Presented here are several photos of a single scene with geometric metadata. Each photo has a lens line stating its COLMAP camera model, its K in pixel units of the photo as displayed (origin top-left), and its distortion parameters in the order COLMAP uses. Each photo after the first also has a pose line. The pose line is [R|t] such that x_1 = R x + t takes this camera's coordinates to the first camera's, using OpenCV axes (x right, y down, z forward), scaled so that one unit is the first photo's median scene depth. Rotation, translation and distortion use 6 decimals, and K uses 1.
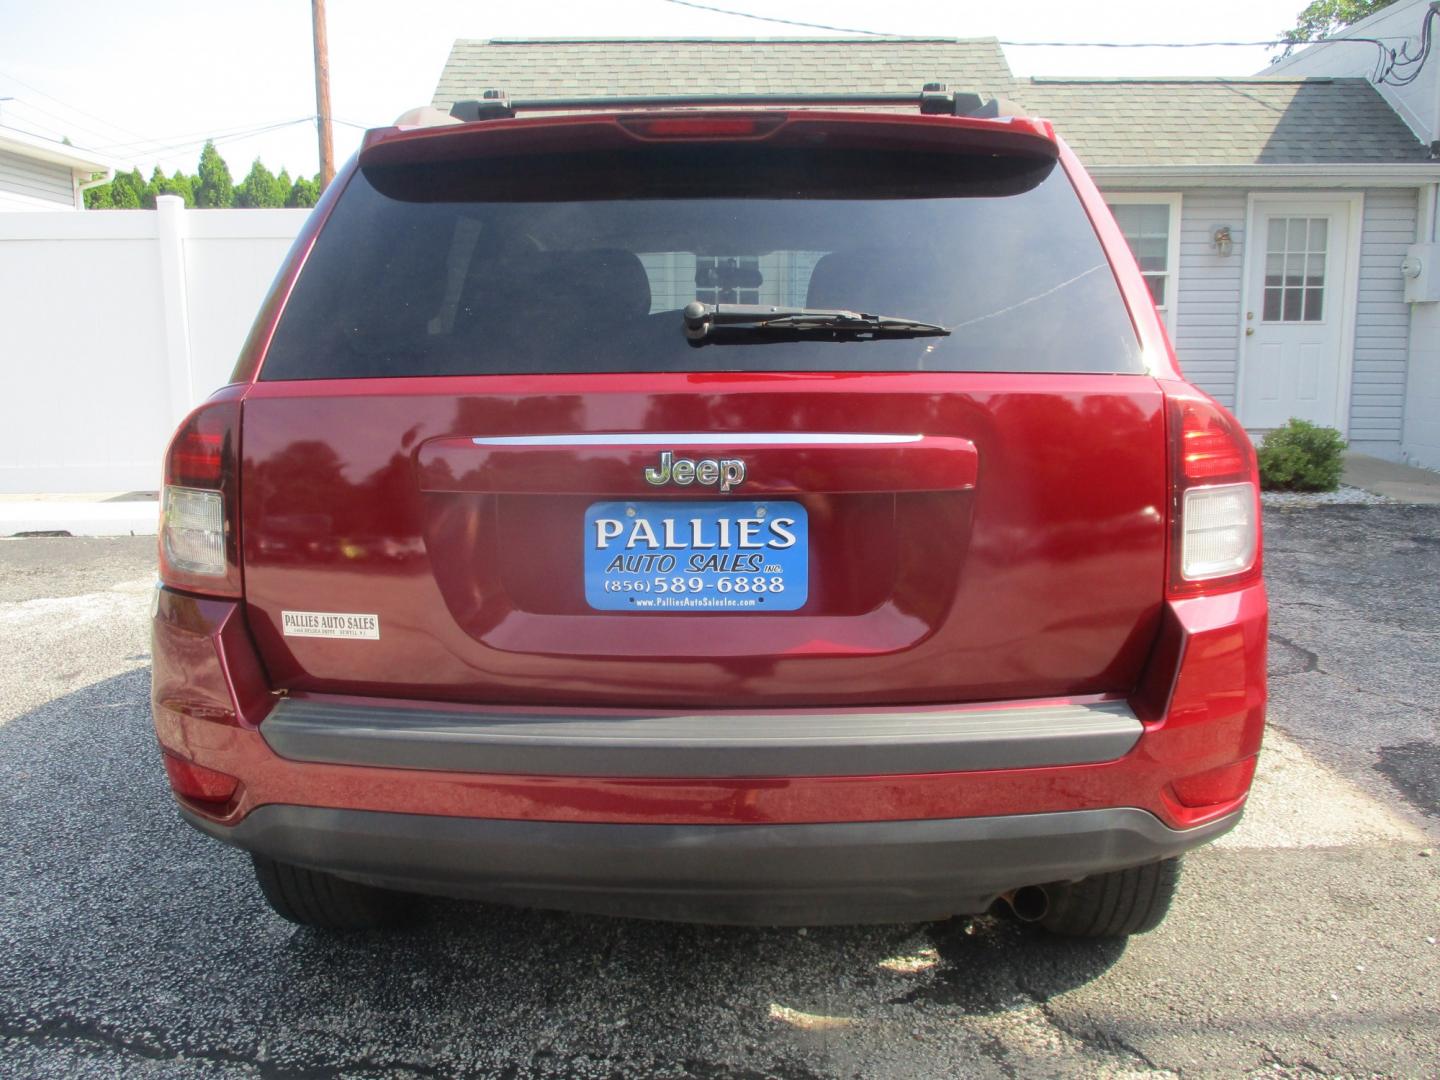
lens RADIAL K [[1185.1, 0, 717.8], [0, 1185.1, 540.4], [0, 0, 1]] dist [-0.028862, 0.005014]
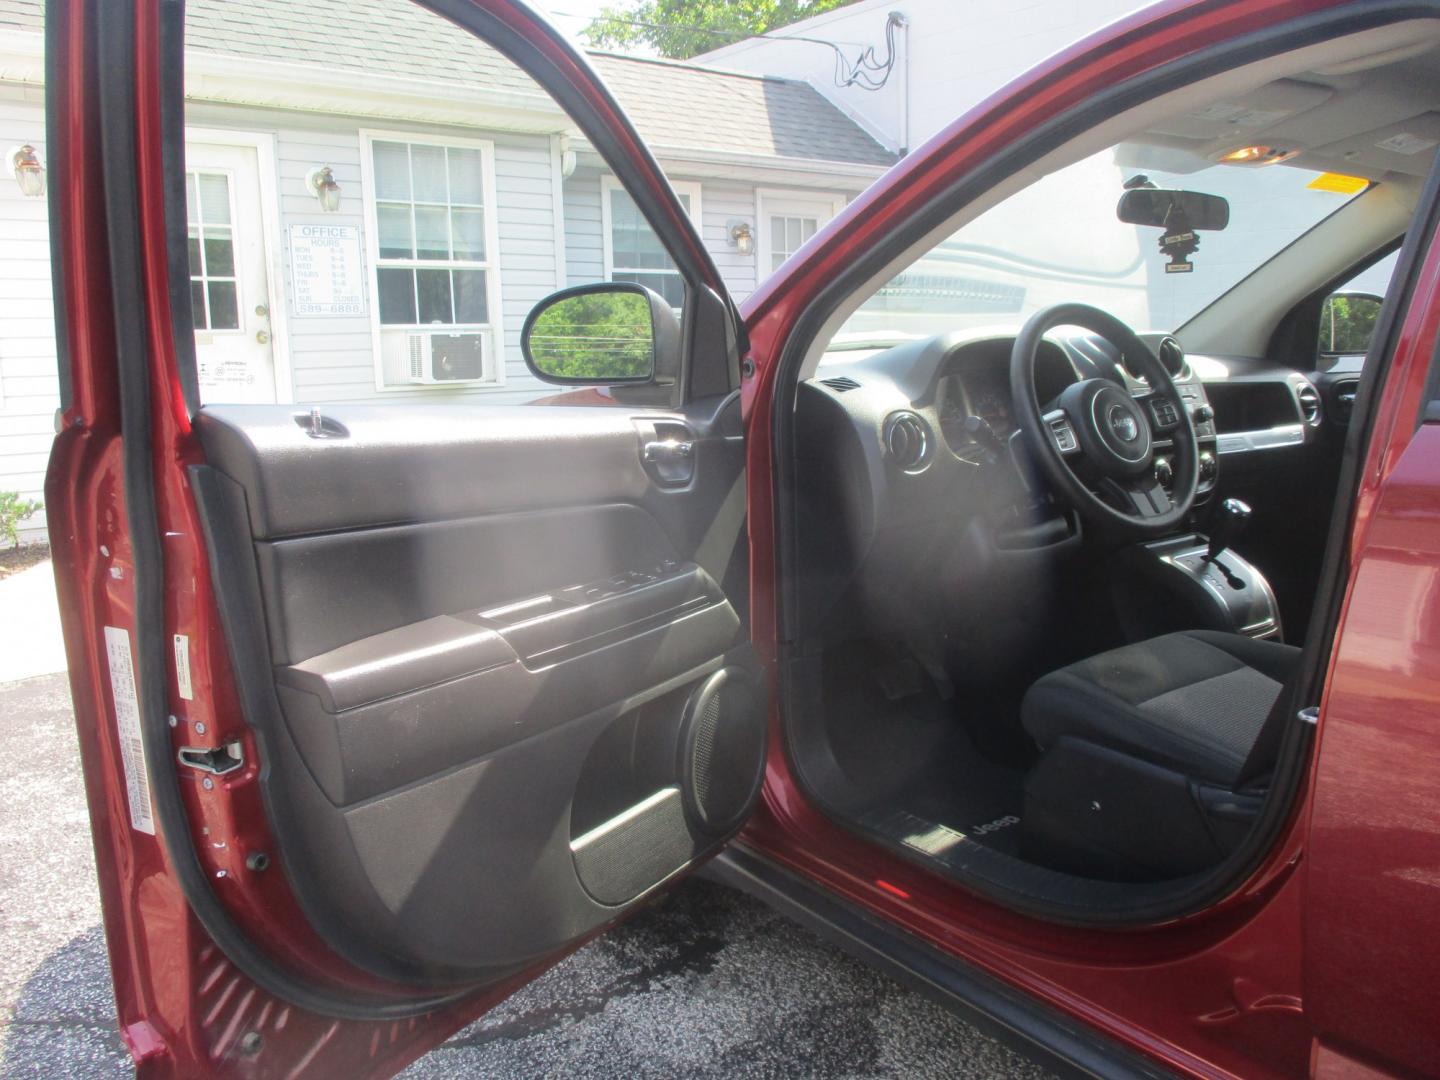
lens RADIAL K [[1185.1, 0, 717.8], [0, 1185.1, 540.4], [0, 0, 1]] dist [-0.028862, 0.005014]
pose [[0.785702, -0.110853, 0.608592, -0.656827], [0.117548, 0.992642, 0.029051, -0.177747], [-0.607335, 0.048713, 0.792951, 1.056287]]
